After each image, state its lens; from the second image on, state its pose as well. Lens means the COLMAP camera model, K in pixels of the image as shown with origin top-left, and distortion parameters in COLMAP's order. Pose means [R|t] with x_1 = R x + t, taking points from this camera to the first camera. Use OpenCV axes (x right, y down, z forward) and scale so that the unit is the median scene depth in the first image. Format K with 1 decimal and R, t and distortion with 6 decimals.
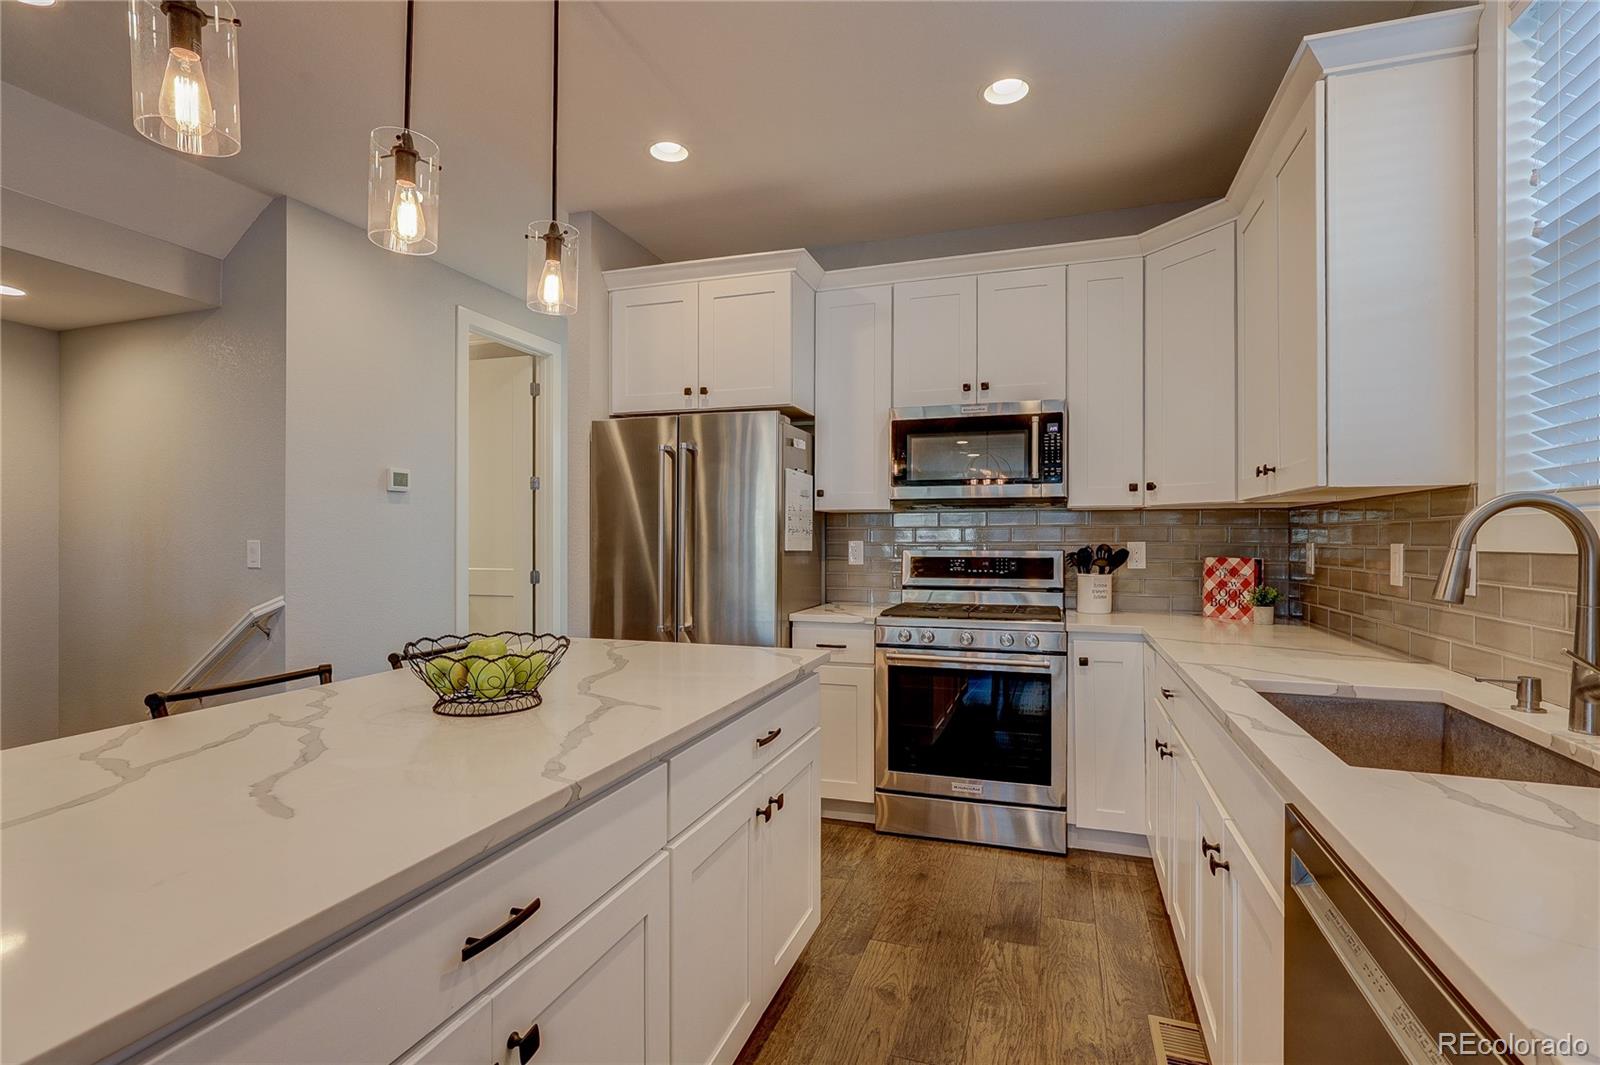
lens RADIAL K [[754.8, 0, 811.0], [0, 754.8, 528.2], [0, 0, 1]] dist [-0.005403, -0.000063]
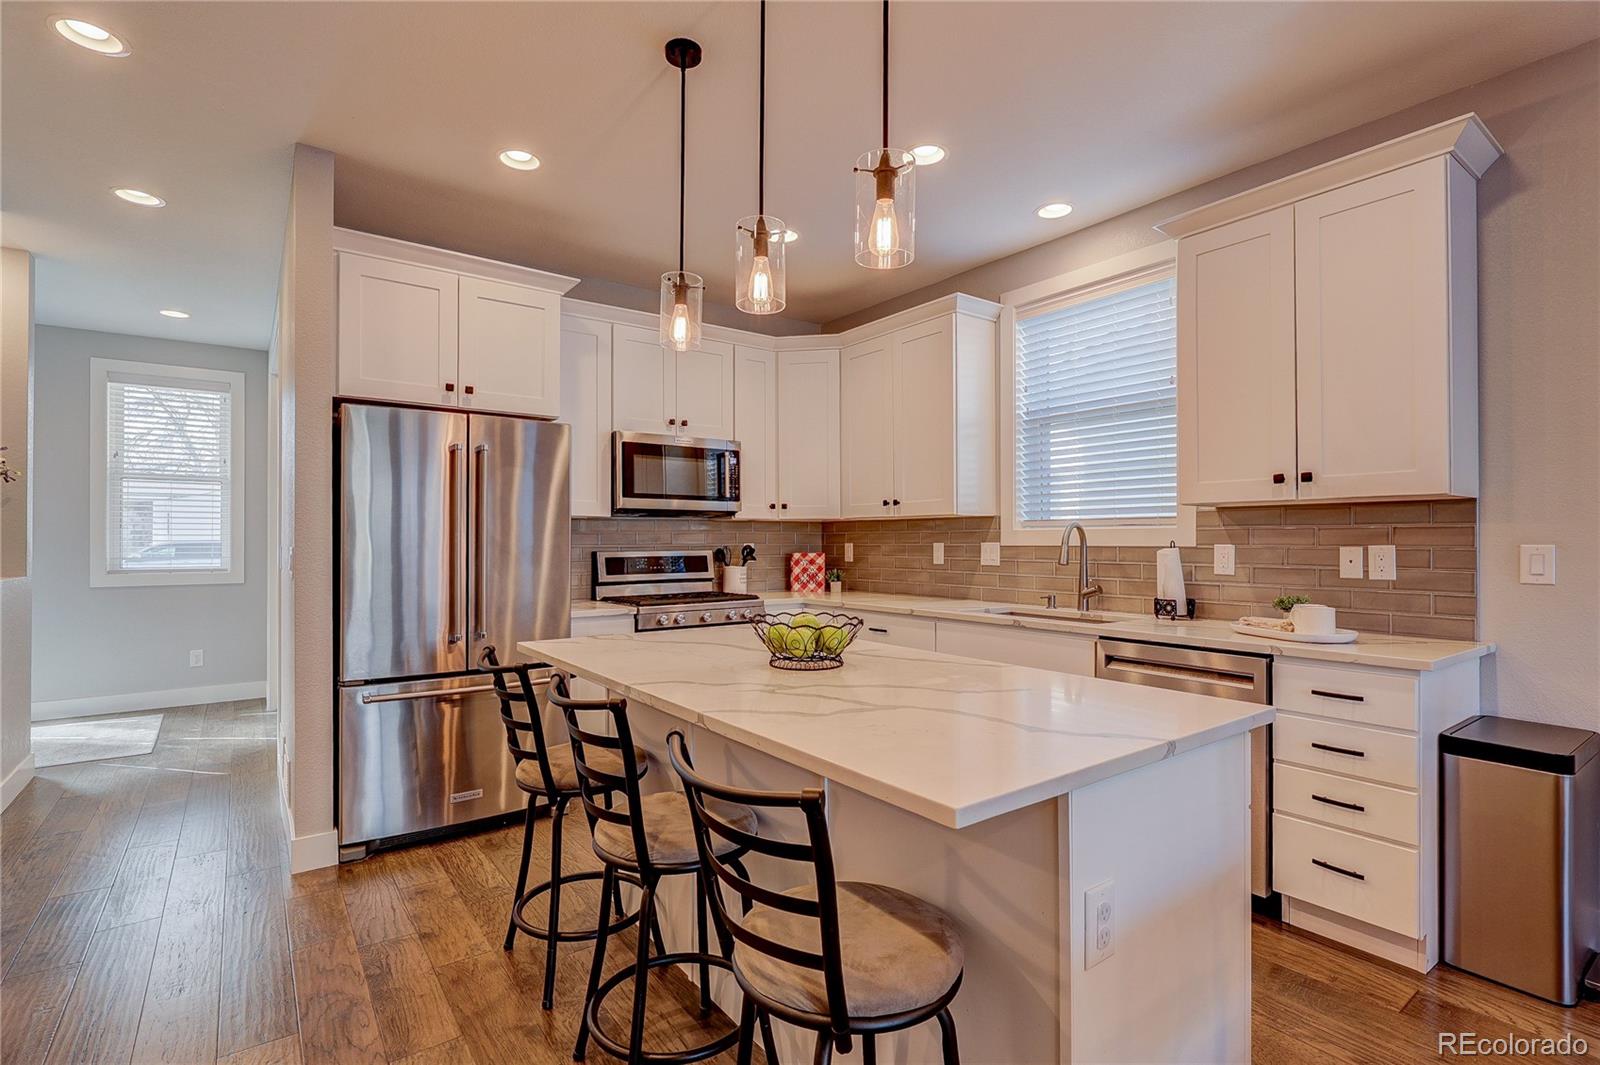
lens RADIAL K [[754.8, 0, 809.0], [0, 754.8, 537.8], [0, 0, 1]] dist [-0.005403, -0.000063]
pose [[0.575282, 0.003446, 0.817948, -0.718188], [-0.004343, 0.999990, -0.001158, 0.008732], [-0.817944, -0.002886, 0.575291, 0.083884]]
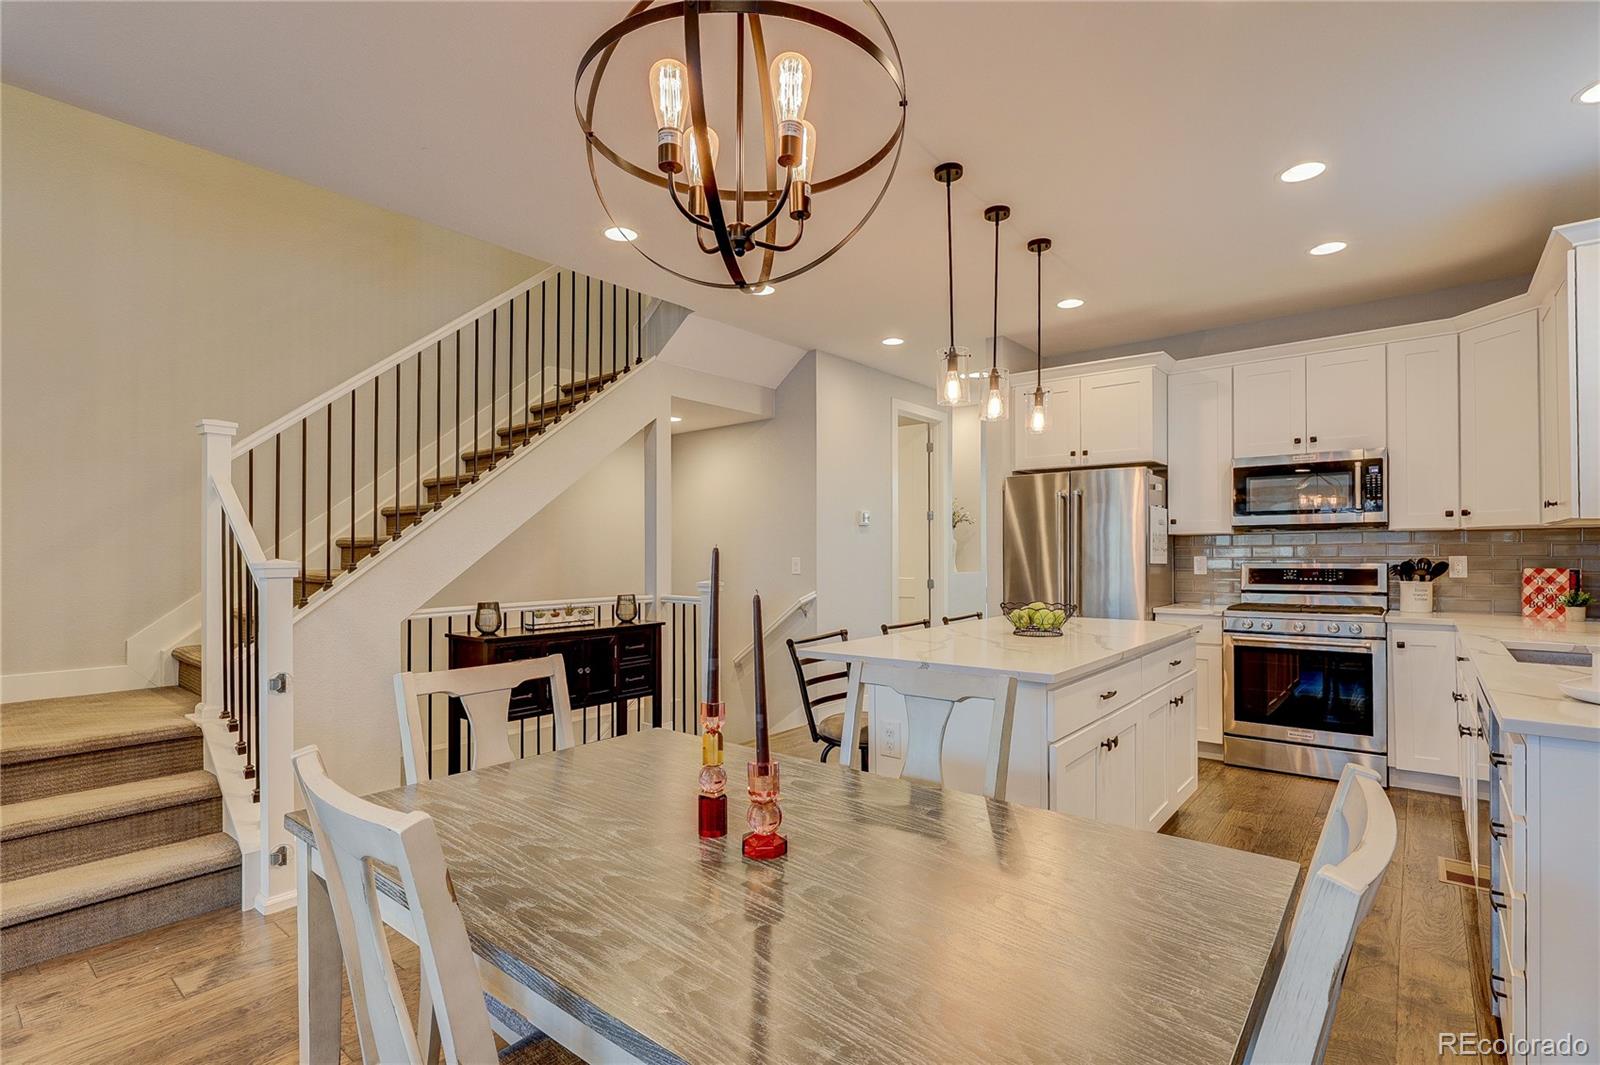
lens RADIAL K [[754.8, 0, 799.3], [0, 754.8, 548.3], [0, 0, 1]] dist [-0.005403, -0.000063]
pose [[0.929422, -0.008503, -0.368921, -0.126317], [0.010251, 0.999944, 0.002777, -0.009592], [0.368877, -0.006363, 0.929456, -0.579480]]
